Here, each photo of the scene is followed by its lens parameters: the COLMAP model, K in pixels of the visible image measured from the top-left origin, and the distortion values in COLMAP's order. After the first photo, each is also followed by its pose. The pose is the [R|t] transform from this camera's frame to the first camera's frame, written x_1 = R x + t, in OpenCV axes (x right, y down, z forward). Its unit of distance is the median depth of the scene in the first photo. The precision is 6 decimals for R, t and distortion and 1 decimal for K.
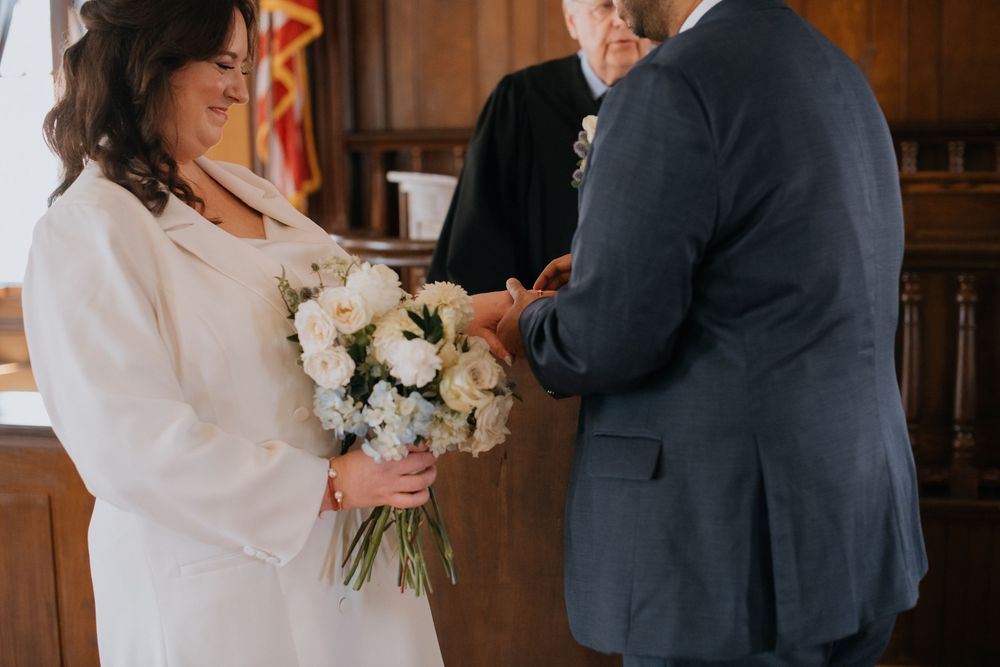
lens RADIAL K [[1410.6, 0, 485.5], [0, 1410.6, 295.7], [0, 0, 1]] dist [-0.128220, 0.000000]
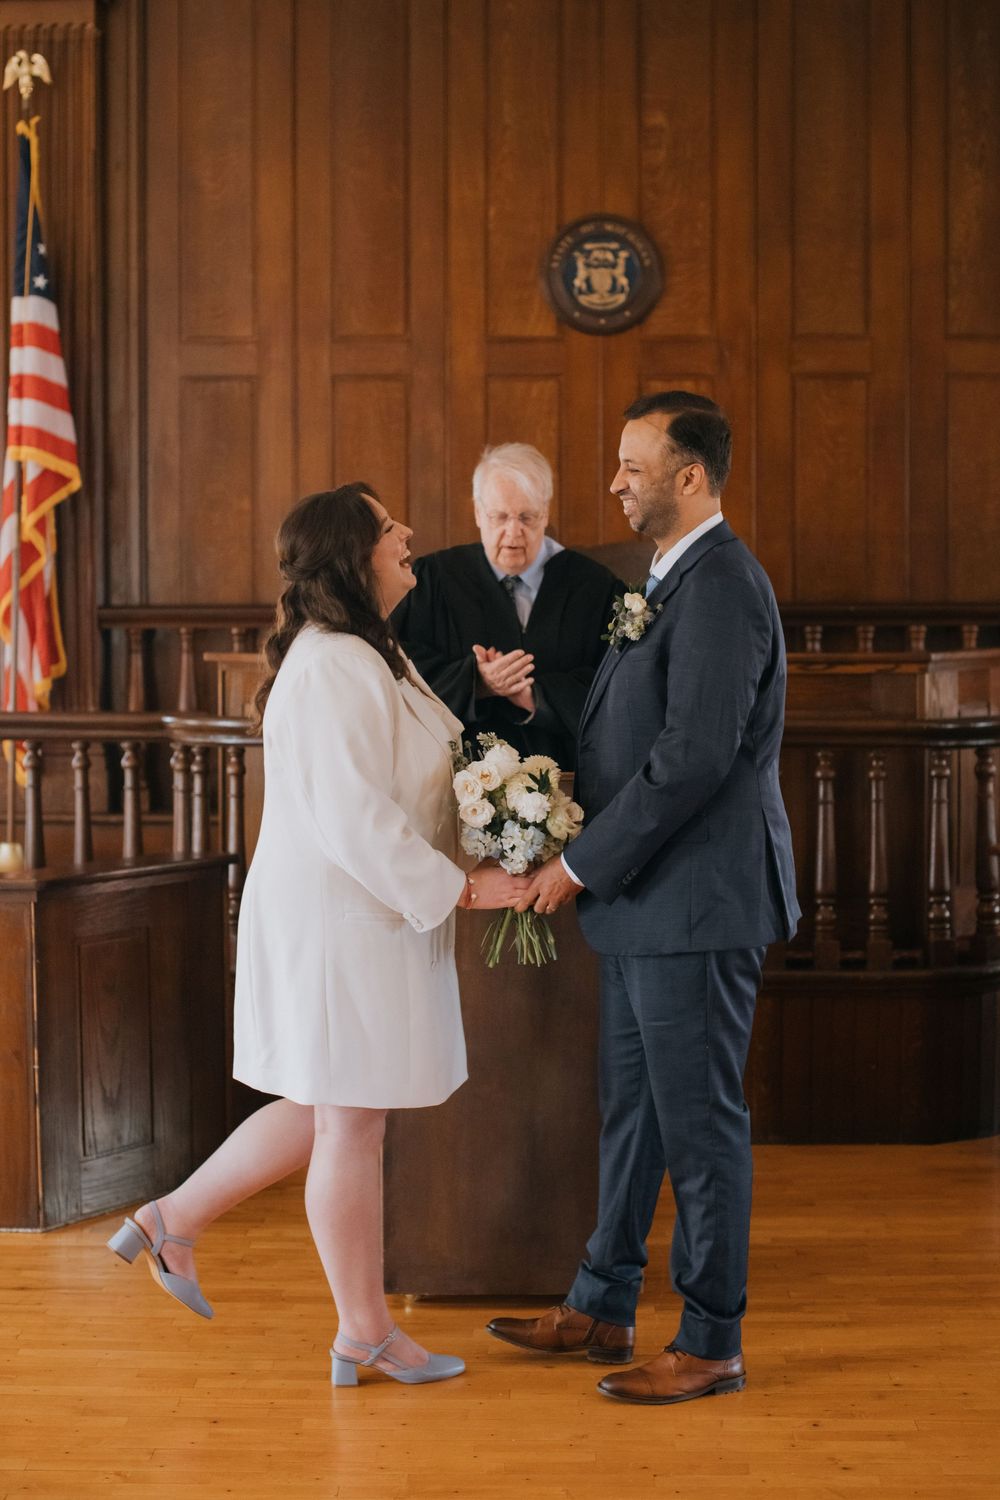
lens RADIAL K [[2345.0, 0, 476.0], [0, 2345.0, 707.9], [0, 0, 1]] dist [-0.155189, 0.000000]
pose [[0.983062, 0.004822, 0.183209, -0.165826], [0.009535, 0.996954, -0.077404, 0.065153], [-0.183024, 0.077840, 0.980022, -0.480851]]
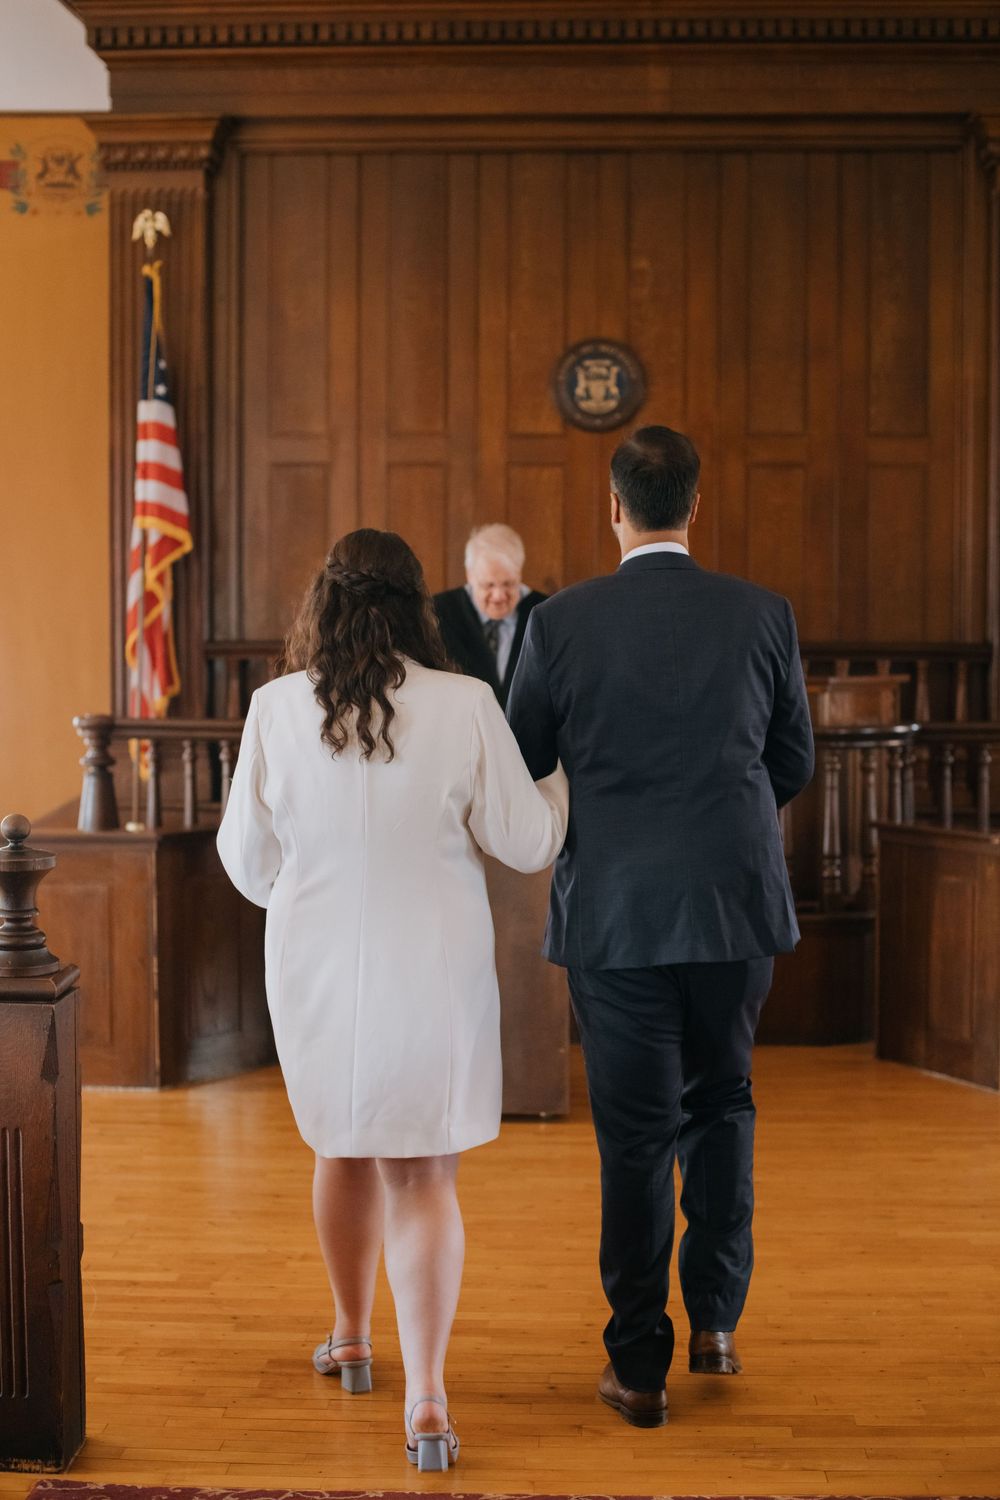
lens RADIAL K [[2115.9, 0, 494.4], [0, 2115.9, 739.9], [0, 0, 1]] dist [-0.128220, 0.000000]
pose [[0.987117, 0.012795, 0.159488, -0.171028], [-0.000408, 0.996996, -0.077458, 0.101874], [-0.160000, 0.076395, 0.984156, -0.748432]]
